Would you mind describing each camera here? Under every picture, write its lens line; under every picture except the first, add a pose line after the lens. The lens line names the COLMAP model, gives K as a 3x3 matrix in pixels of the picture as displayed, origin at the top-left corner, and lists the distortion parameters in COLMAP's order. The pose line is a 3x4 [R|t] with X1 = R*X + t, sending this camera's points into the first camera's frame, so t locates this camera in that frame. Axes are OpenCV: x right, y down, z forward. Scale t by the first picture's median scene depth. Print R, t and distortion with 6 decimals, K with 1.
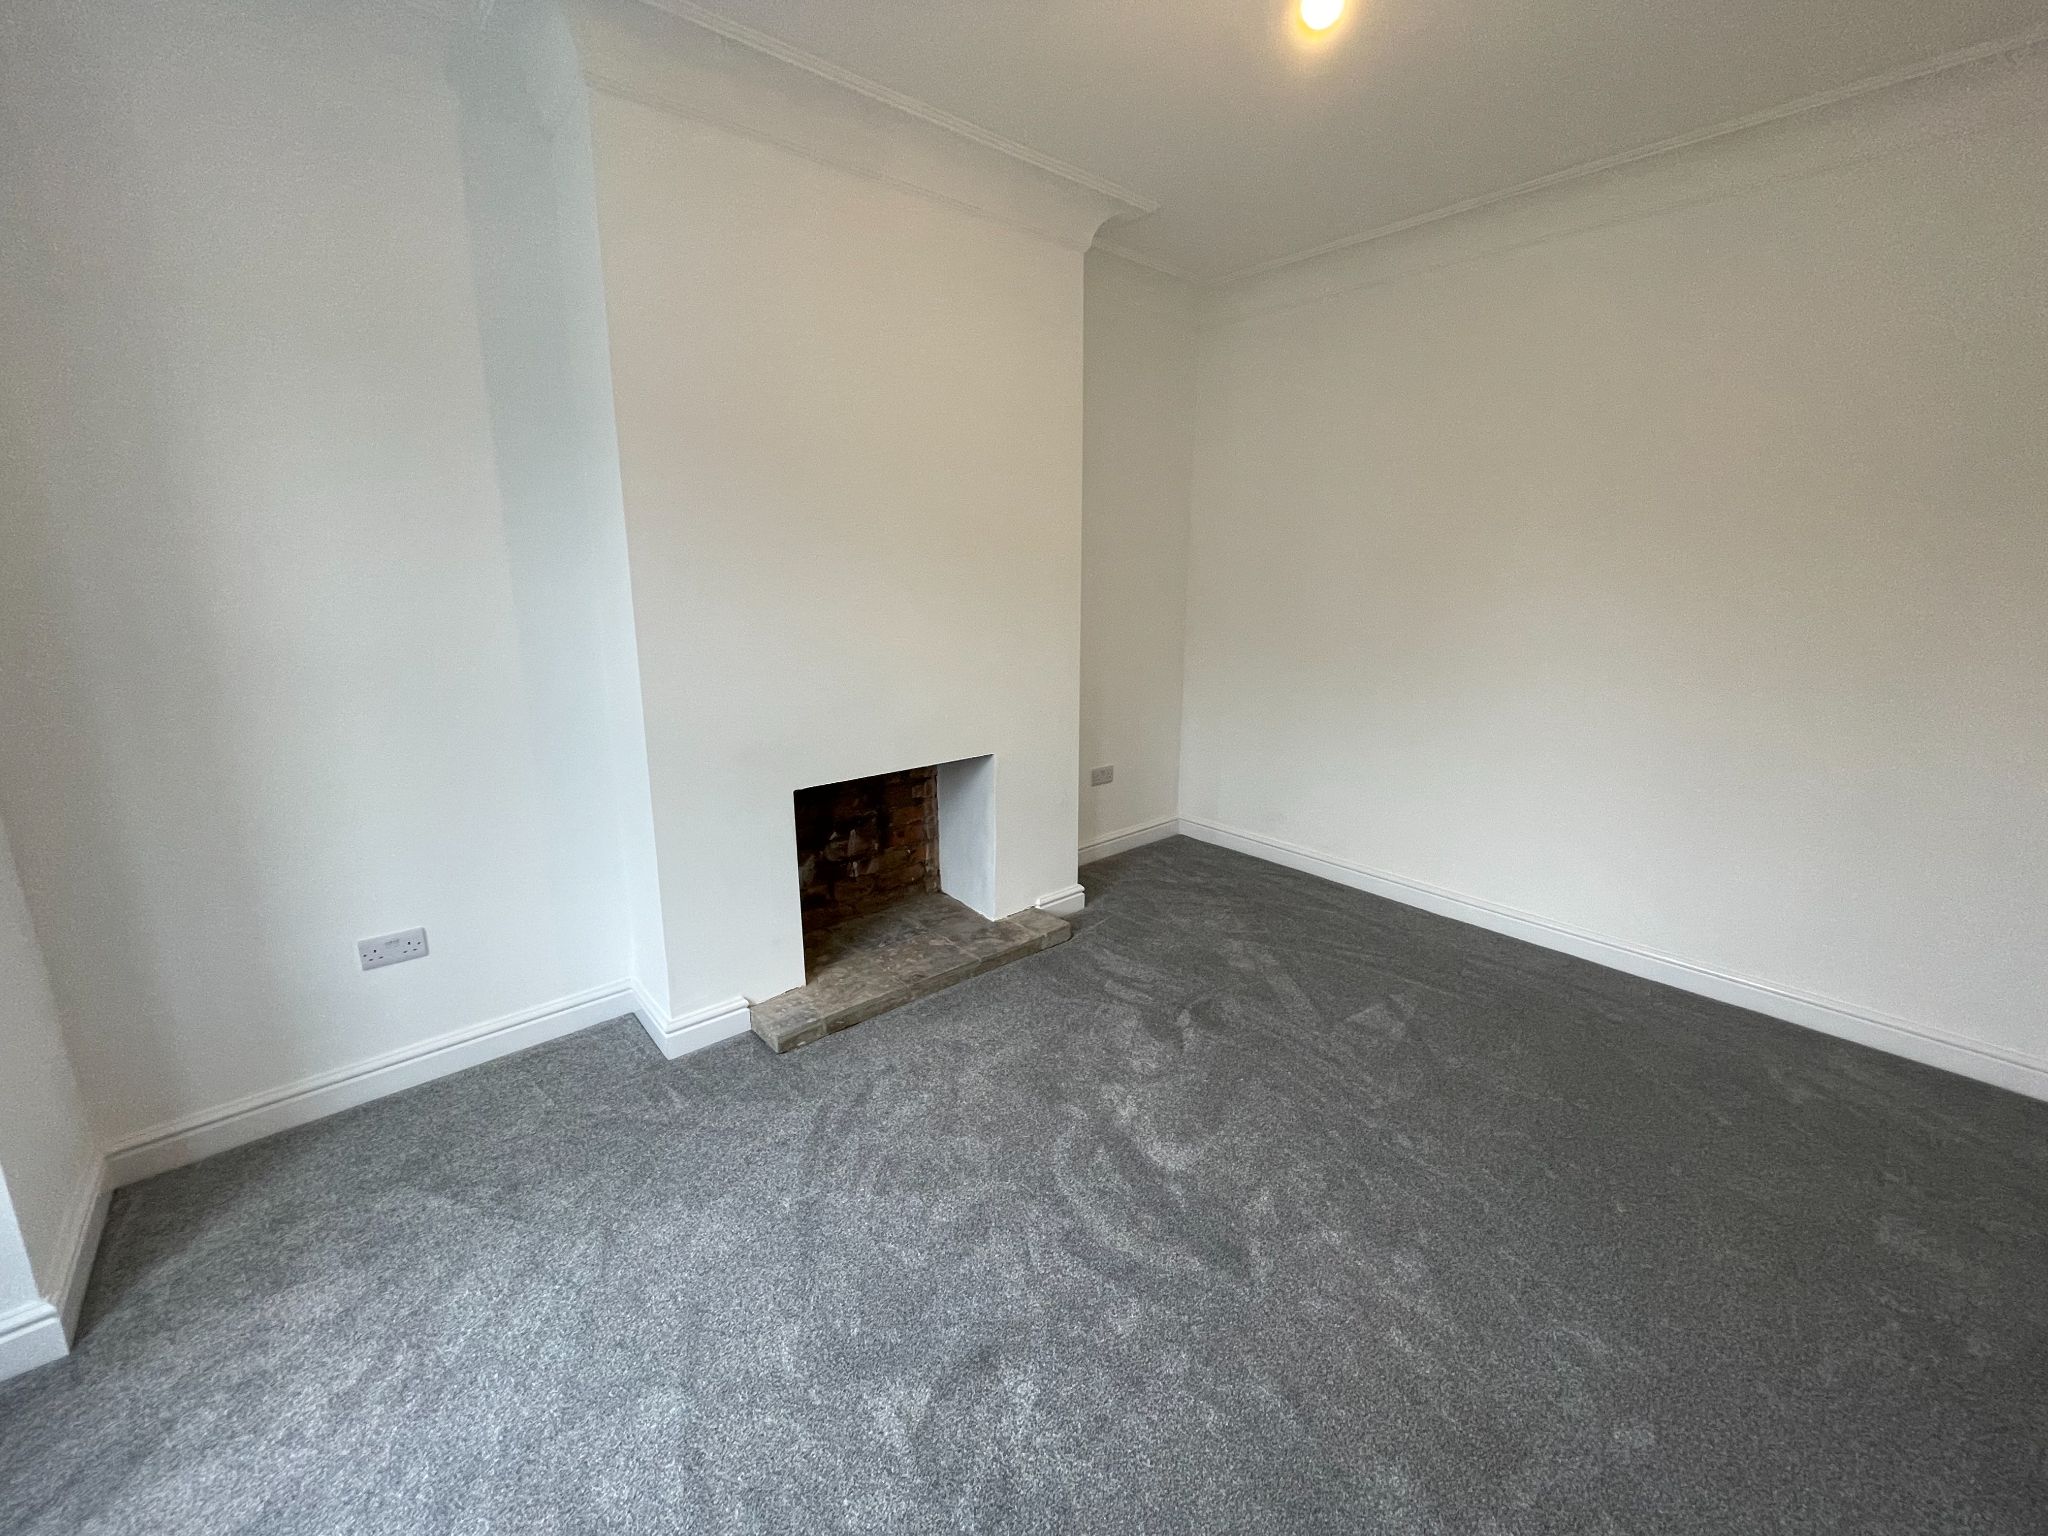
lens RADIAL K [[837.8, 0, 1020.5], [0, 837.8, 756.4], [0, 0, 1]] dist [0.000422, 0.000007]
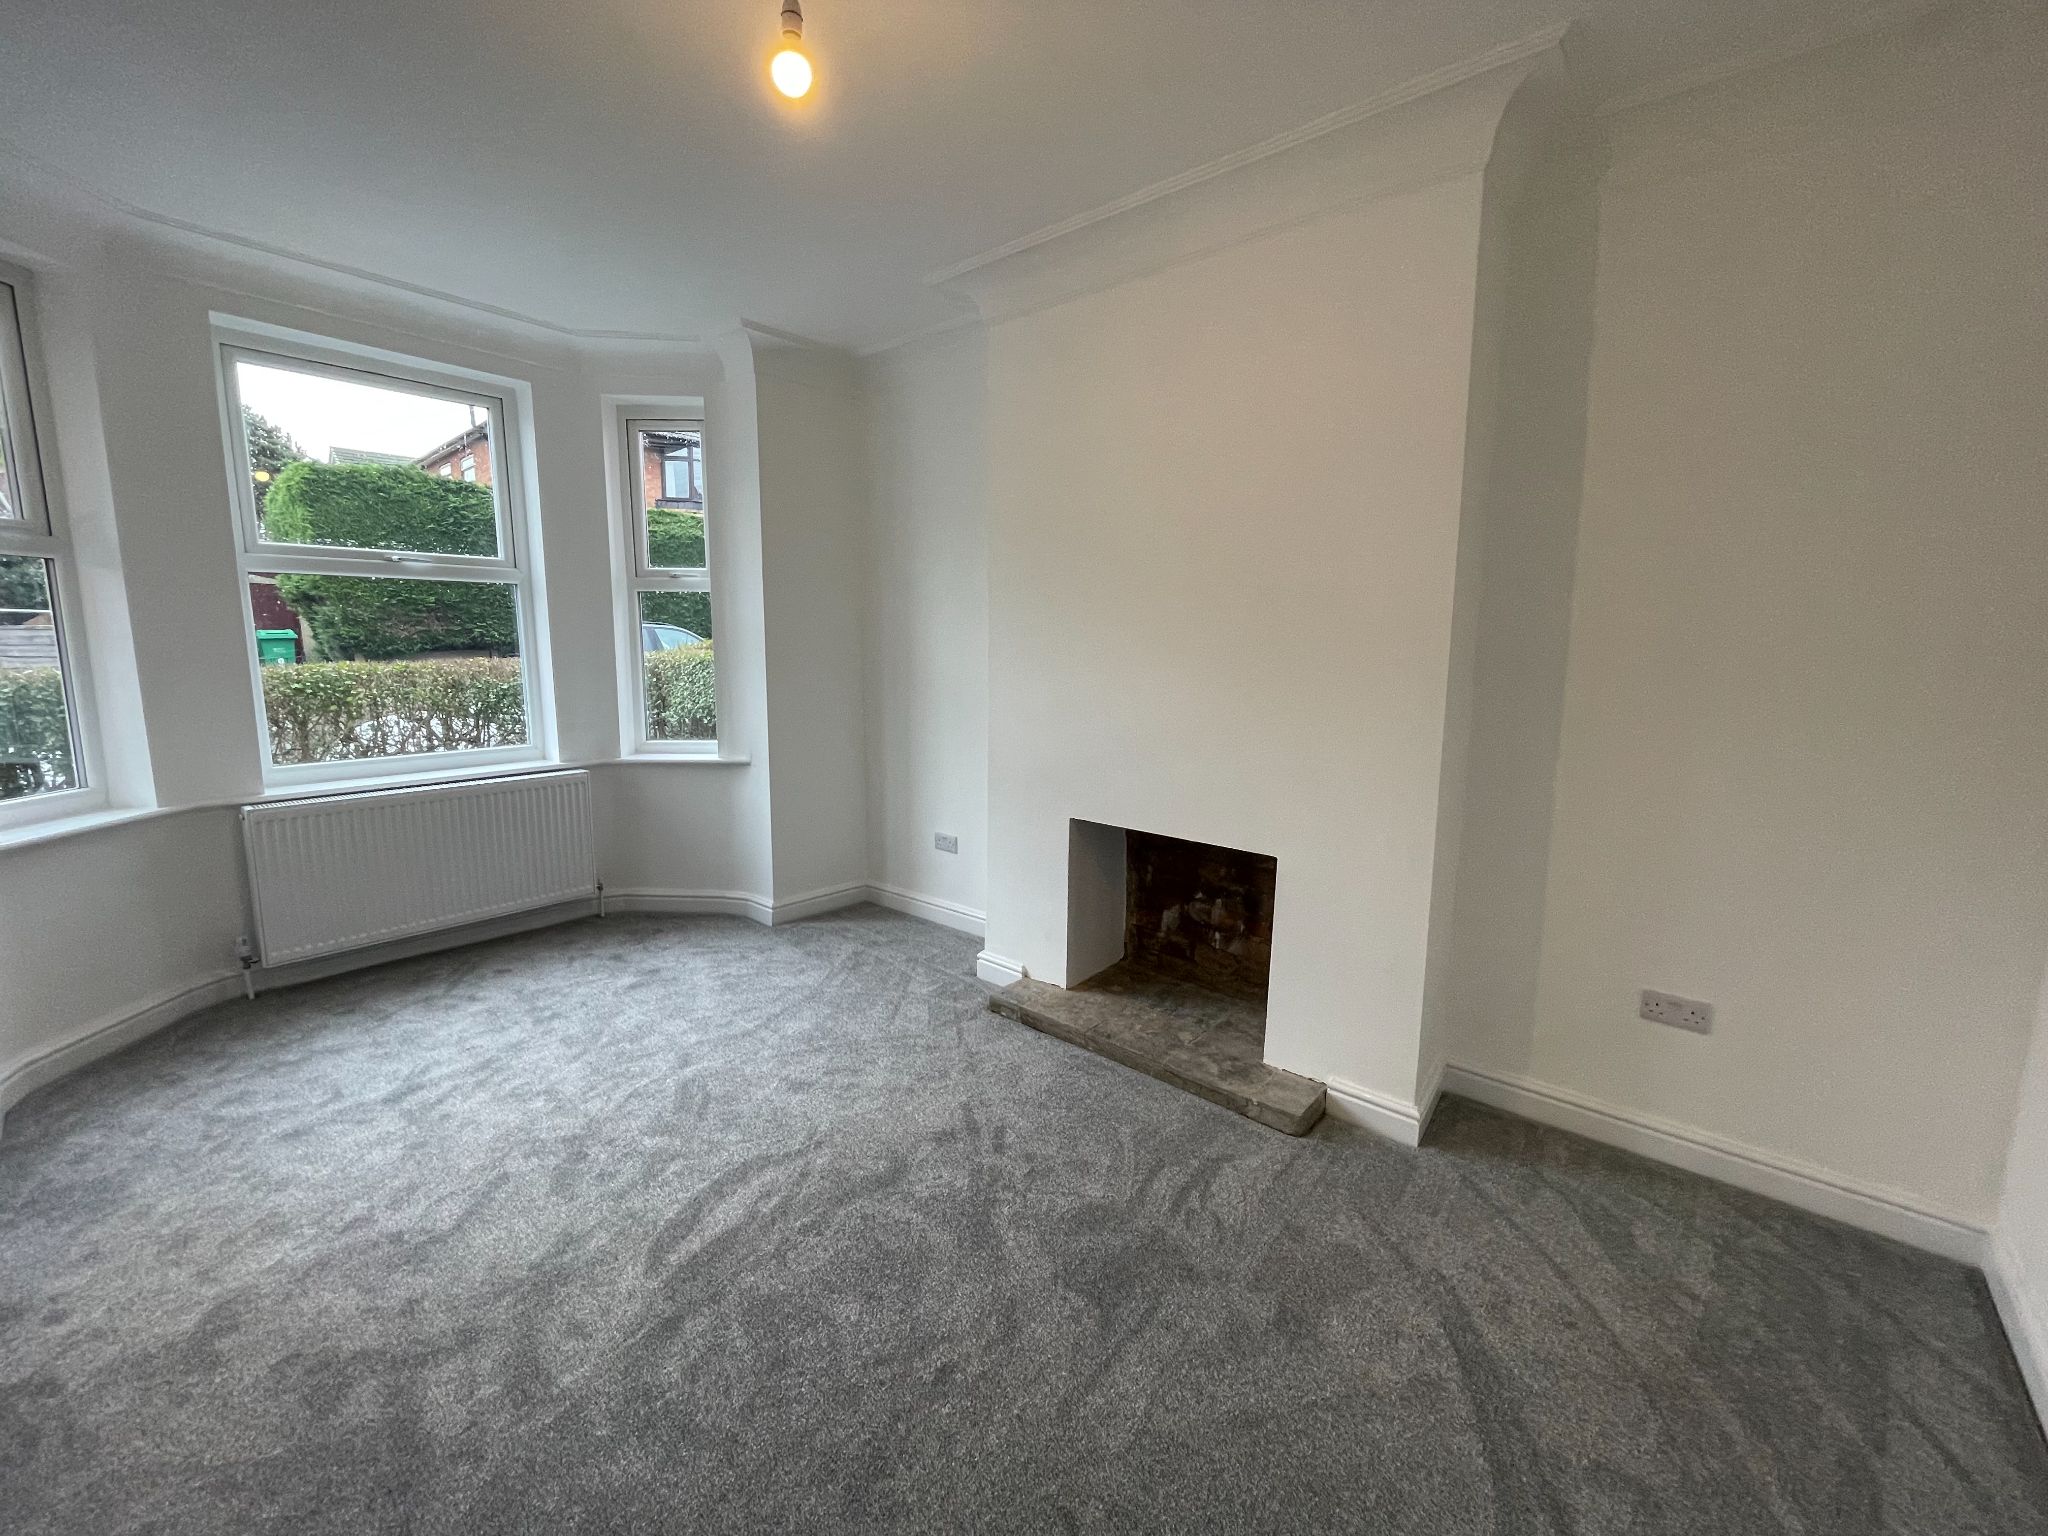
lens RADIAL K [[814.4, 0, 989.9], [0, 814.4, 750.2], [0, 0, 1]] dist [-0.001630, -0.000054]
pose [[0.121996, 0.138107, -0.982875, 0.714347], [-0.225005, 0.968338, 0.108136, -0.128748], [0.966690, 0.207960, 0.149208, 0.609809]]
